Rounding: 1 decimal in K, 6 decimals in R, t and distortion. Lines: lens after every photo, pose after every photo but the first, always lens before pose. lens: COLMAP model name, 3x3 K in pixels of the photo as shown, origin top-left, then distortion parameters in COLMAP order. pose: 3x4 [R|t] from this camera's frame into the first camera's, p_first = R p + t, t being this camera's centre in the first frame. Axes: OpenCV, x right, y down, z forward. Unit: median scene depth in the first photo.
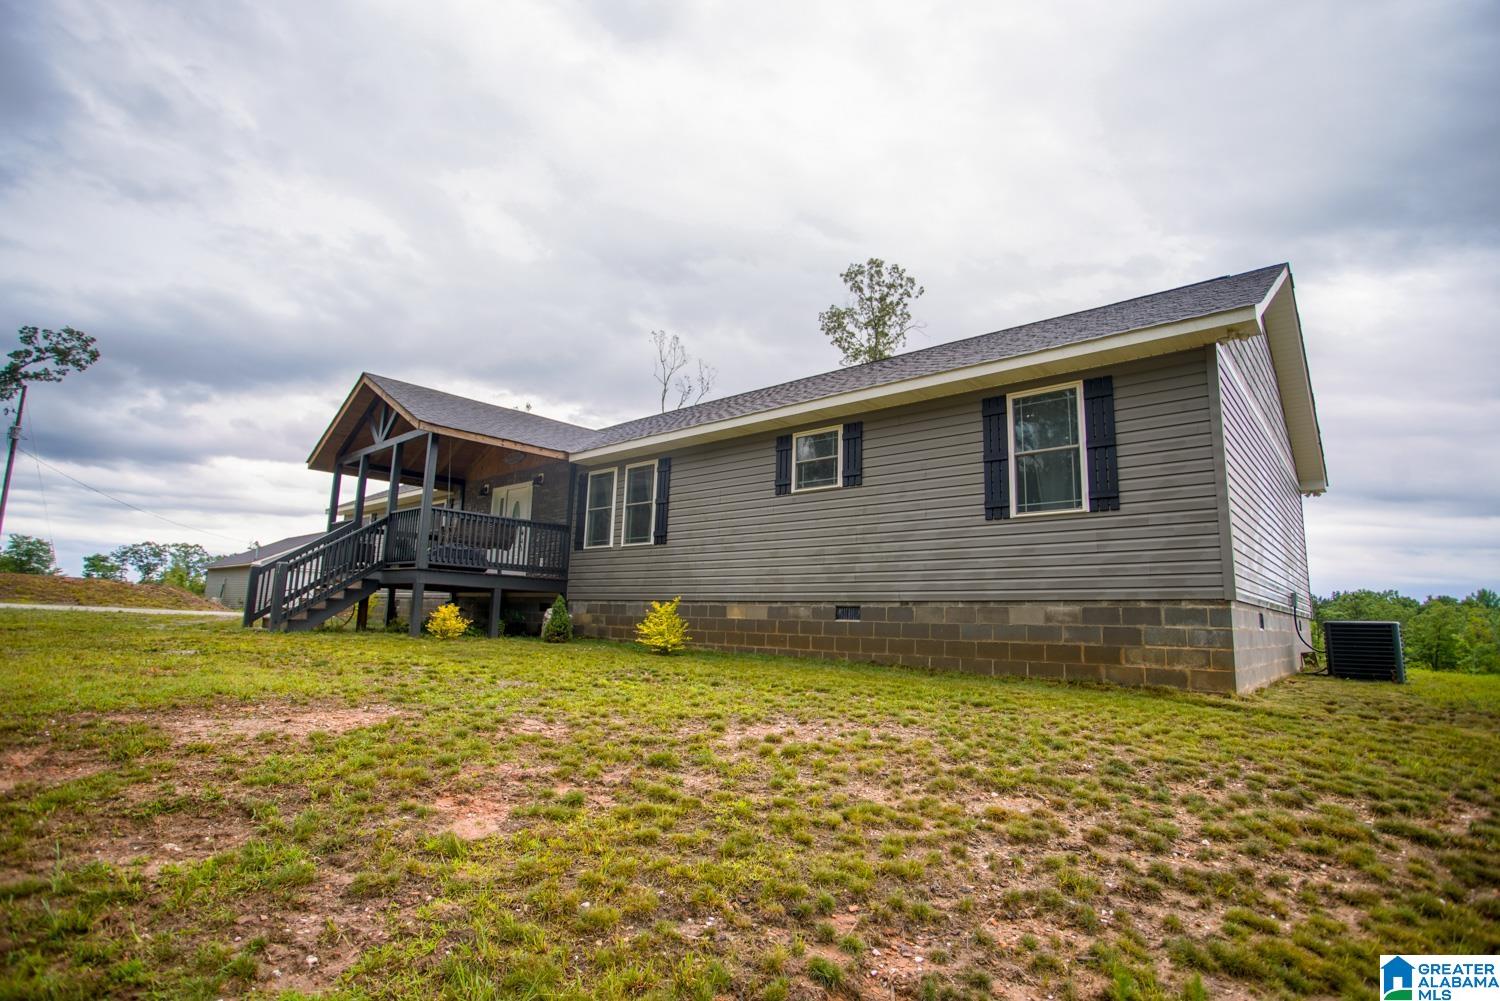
lens RADIAL K [[740.1, 0, 753.4], [0, 740.1, 491.3], [0, 0, 1]] dist [-0.094080, 0.042172]
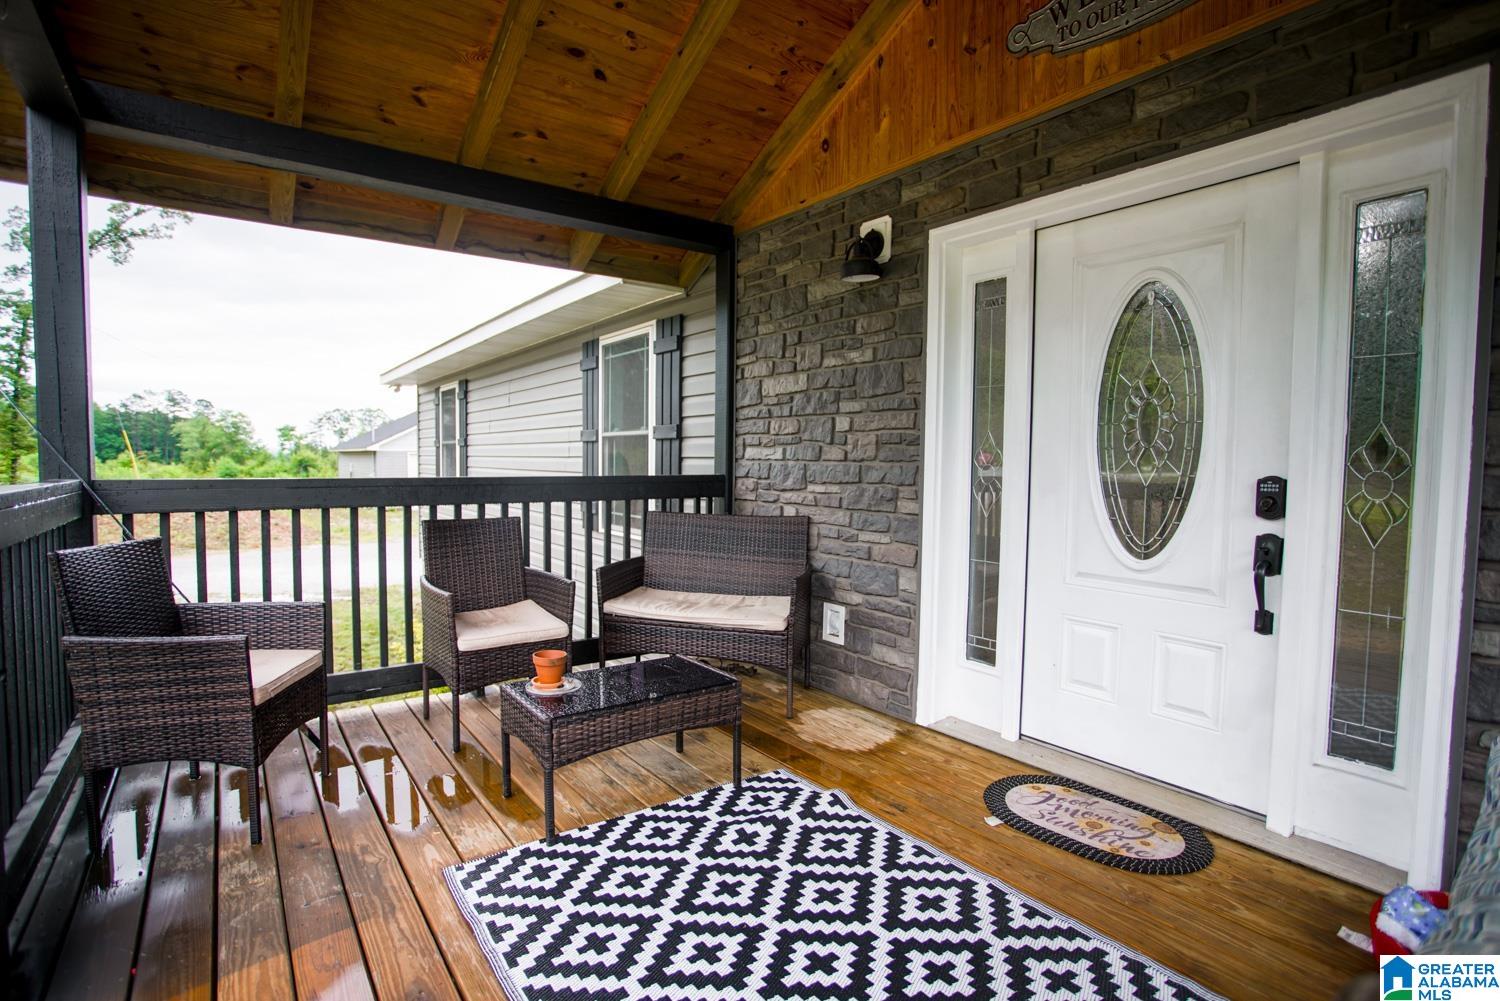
lens RADIAL K [[713.5, 0, 748.6], [0, 713.5, 481.6], [0, 0, 1]] dist [-0.086422, 0.000058]
pose [[0.979840, -0.006810, -0.199668, -0.563053], [0.047286, 0.978927, 0.198661, 0.032694], [0.194108, -0.204097, 0.959514, 1.241598]]
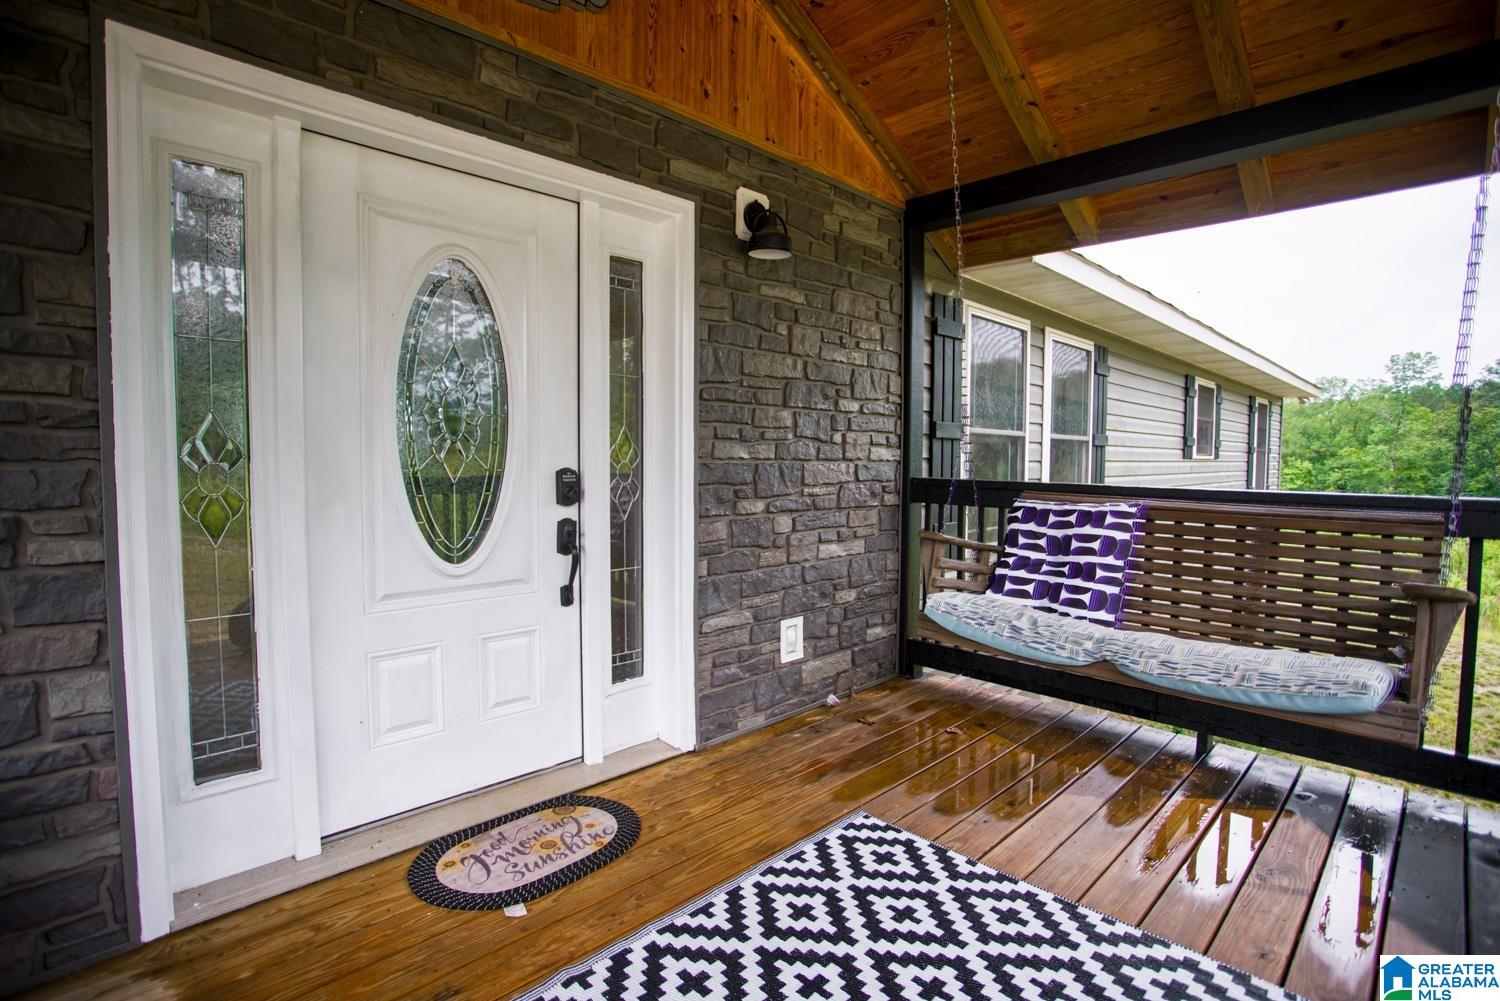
lens RADIAL K [[711.9, 0, 750.0], [0, 711.9, 500.5], [0, 0, 1]] dist [0.000456, 0.000077]
pose [[0.074912, -0.067148, 0.994927, -0.685719], [-0.157007, 0.984491, 0.078266, 0.058524], [-0.984752, -0.162073, 0.063208, 1.377515]]
